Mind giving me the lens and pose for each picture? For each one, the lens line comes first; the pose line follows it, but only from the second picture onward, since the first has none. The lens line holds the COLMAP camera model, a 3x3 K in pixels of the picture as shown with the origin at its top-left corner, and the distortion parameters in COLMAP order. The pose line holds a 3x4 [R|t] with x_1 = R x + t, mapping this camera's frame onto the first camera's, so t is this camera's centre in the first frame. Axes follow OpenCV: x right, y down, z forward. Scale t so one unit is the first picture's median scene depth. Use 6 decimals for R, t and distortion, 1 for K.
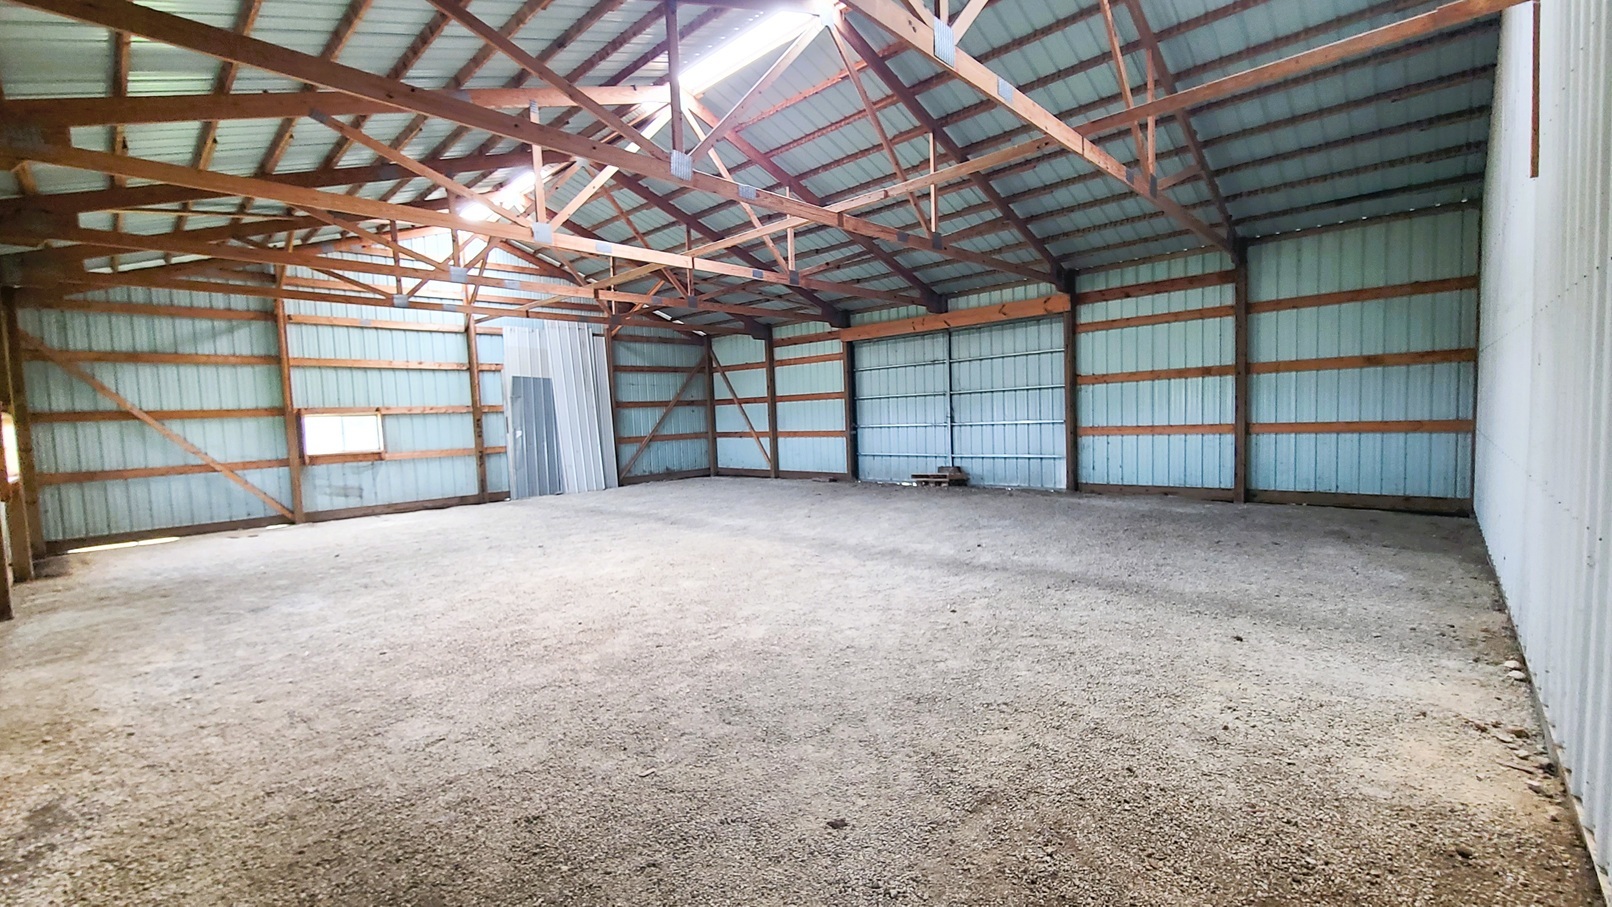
lens RADIAL K [[660.1, 0, 809.1], [0, 660.1, 456.8], [0, 0, 1]] dist [0.008648, -0.006251]
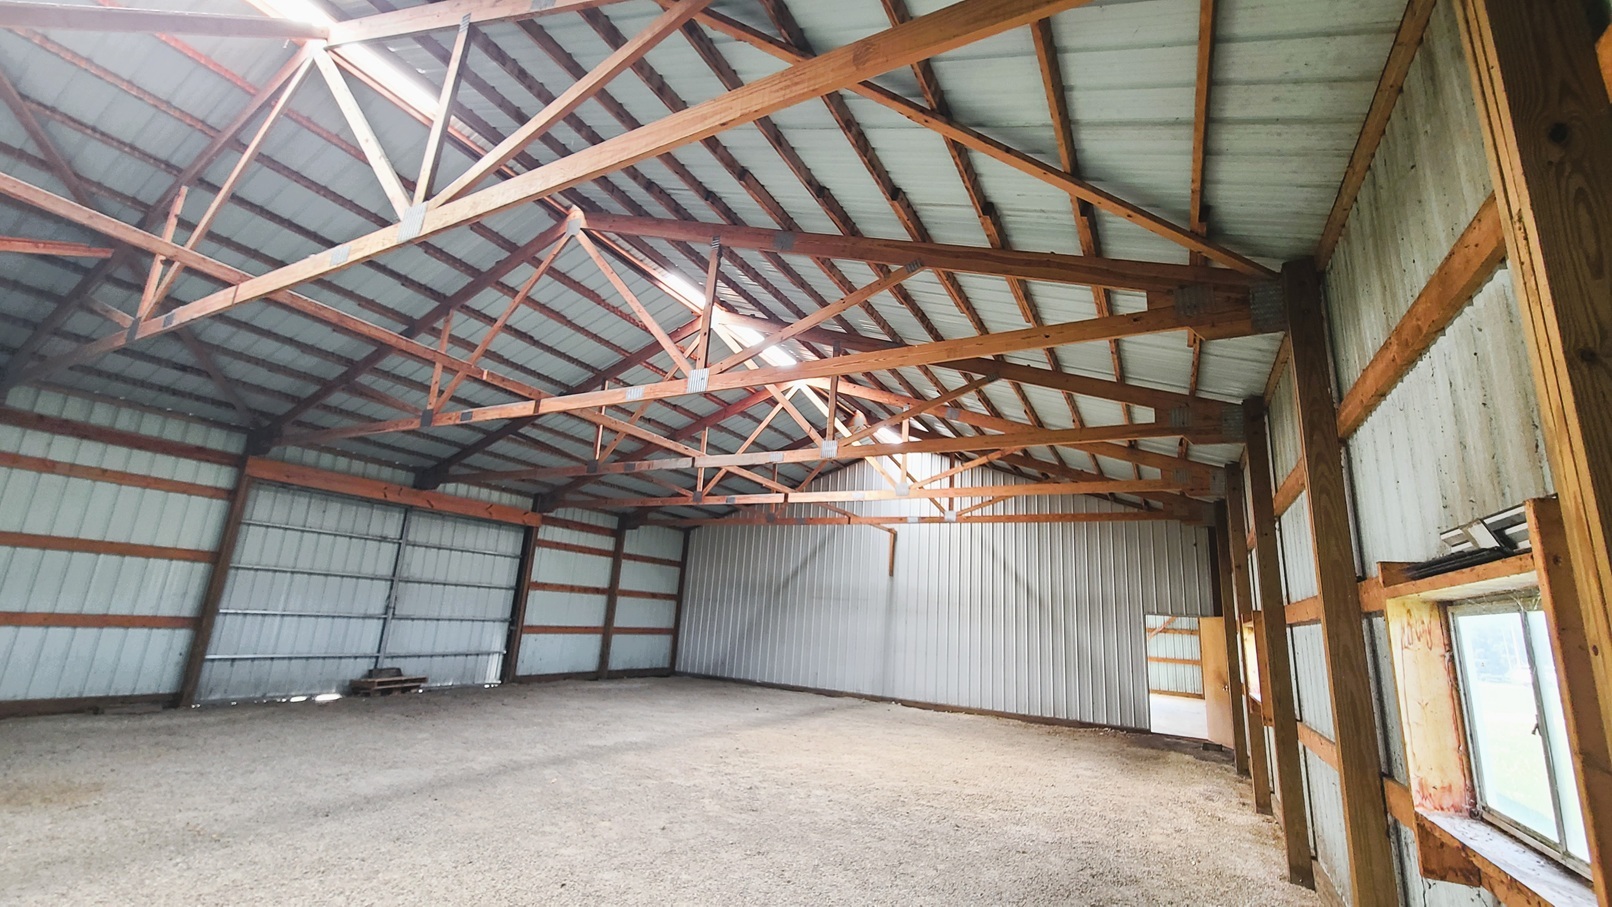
lens RADIAL K [[660.1, 0, 809.1], [0, 660.1, 456.8], [0, 0, 1]] dist [0.008648, -0.006251]
pose [[-0.253549, 0.259727, 0.931802, -0.841225], [0.018246, 0.964392, -0.263846, -0.013445], [-0.967150, -0.049896, -0.249260, 0.764641]]
